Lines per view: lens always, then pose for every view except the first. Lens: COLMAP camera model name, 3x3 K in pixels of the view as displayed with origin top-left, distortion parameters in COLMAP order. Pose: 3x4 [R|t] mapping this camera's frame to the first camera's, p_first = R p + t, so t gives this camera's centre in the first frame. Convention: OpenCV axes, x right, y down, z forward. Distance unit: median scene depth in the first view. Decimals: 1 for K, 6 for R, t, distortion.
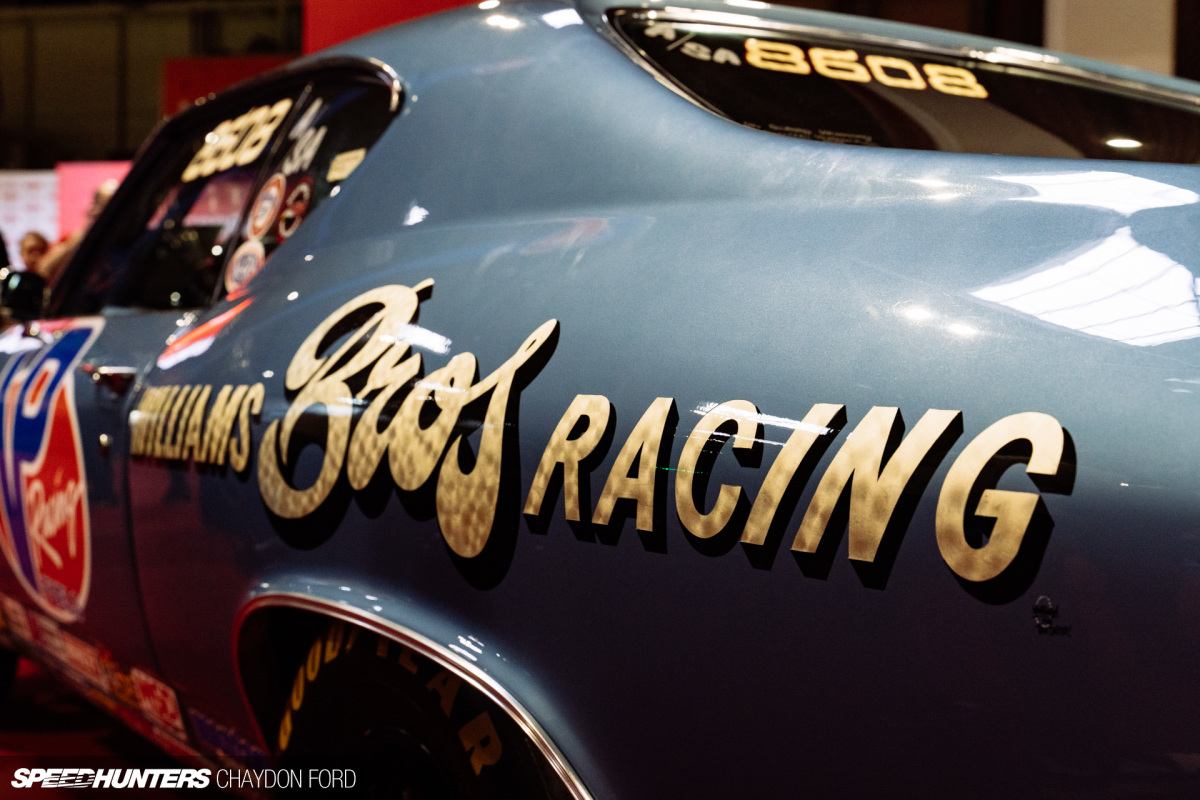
lens RADIAL K [[1558.6, 0, 599.9], [0, 1558.6, 399.1], [0, 0, 1]] dist [0.001435, 0.000000]
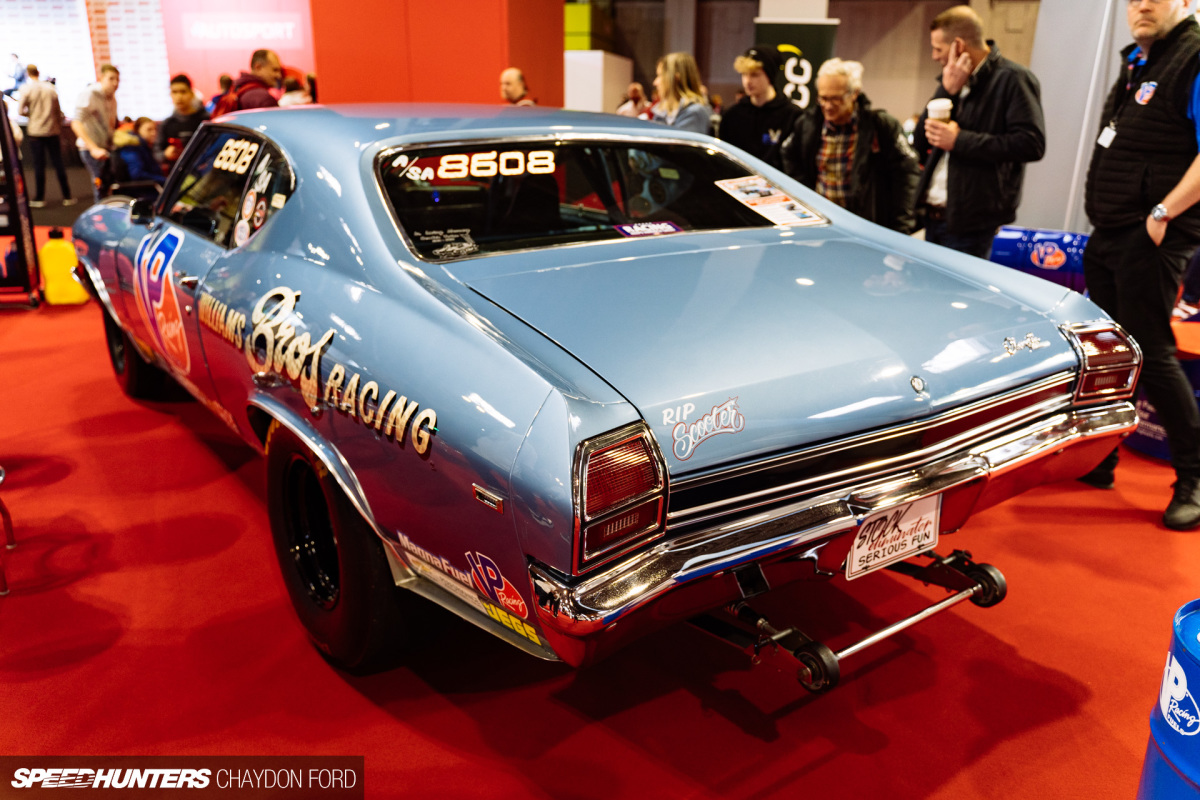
lens RADIAL K [[964.2, 0, 600.2], [0, 964.2, 400.1], [0, 0, 1]] dist [0.000248, 0.000505]
pose [[0.998004, -0.023453, 0.058636, 0.326579], [0.006424, 0.961370, 0.275186, -0.378994], [-0.062824, -0.274260, 0.959601, -0.703379]]
